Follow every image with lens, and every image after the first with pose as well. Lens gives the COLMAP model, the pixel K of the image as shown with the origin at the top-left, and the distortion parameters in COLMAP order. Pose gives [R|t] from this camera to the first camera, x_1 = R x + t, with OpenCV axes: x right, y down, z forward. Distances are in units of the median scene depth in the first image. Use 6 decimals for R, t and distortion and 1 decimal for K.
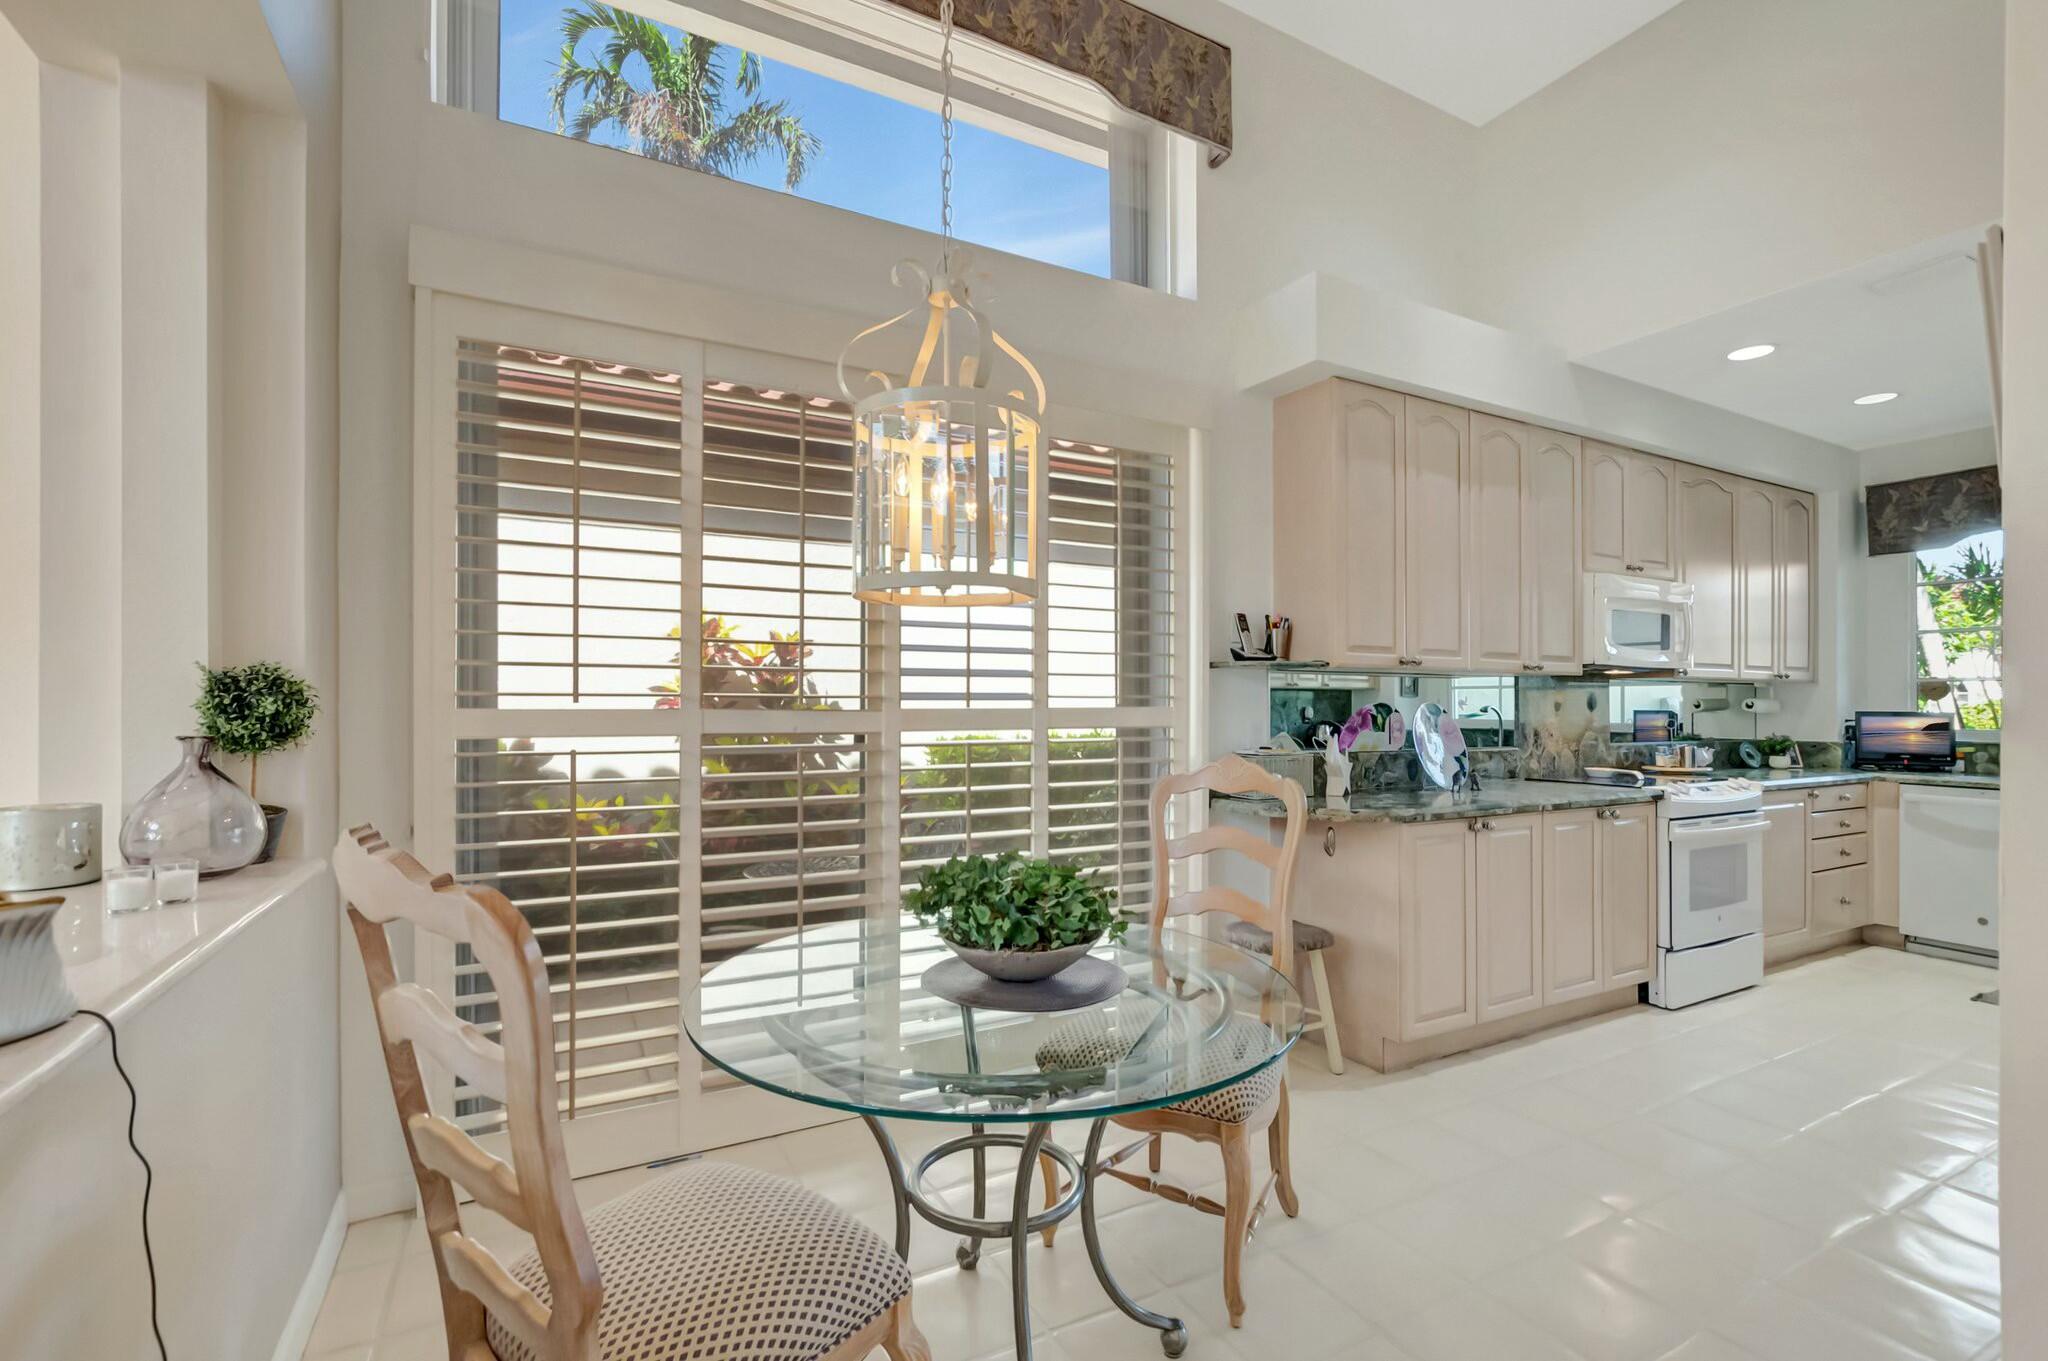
lens RADIAL K [[927.8, 0, 1004.9], [0, 927.8, 682.0], [0, 0, 1]] dist [-0.007296, -0.000246]
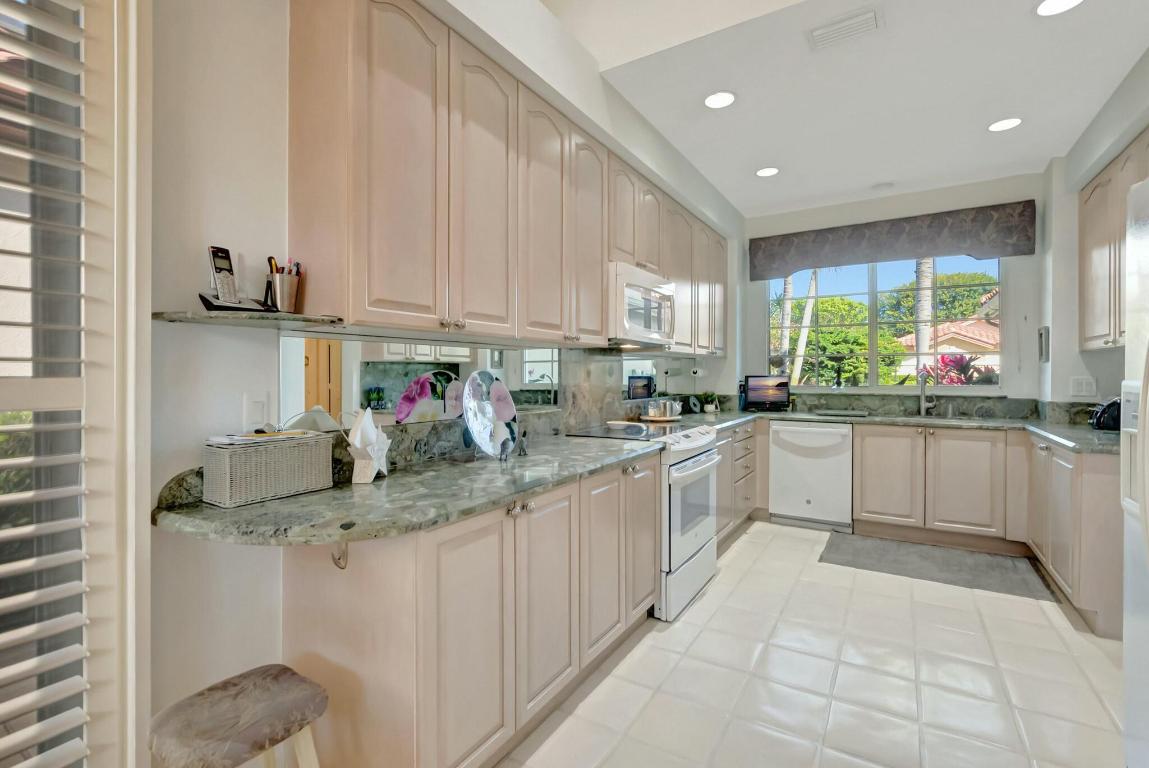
lens RADIAL K [[528.6, 0, 576.4], [0, 528.6, 374.4], [0, 0, 1]] dist [-0.004770, -0.001049]
pose [[0.863501, -0.007483, 0.504291, 0.224390], [-0.004534, 0.999734, 0.022600, 0.011346], [-0.504326, -0.021801, 0.863238, 0.394423]]
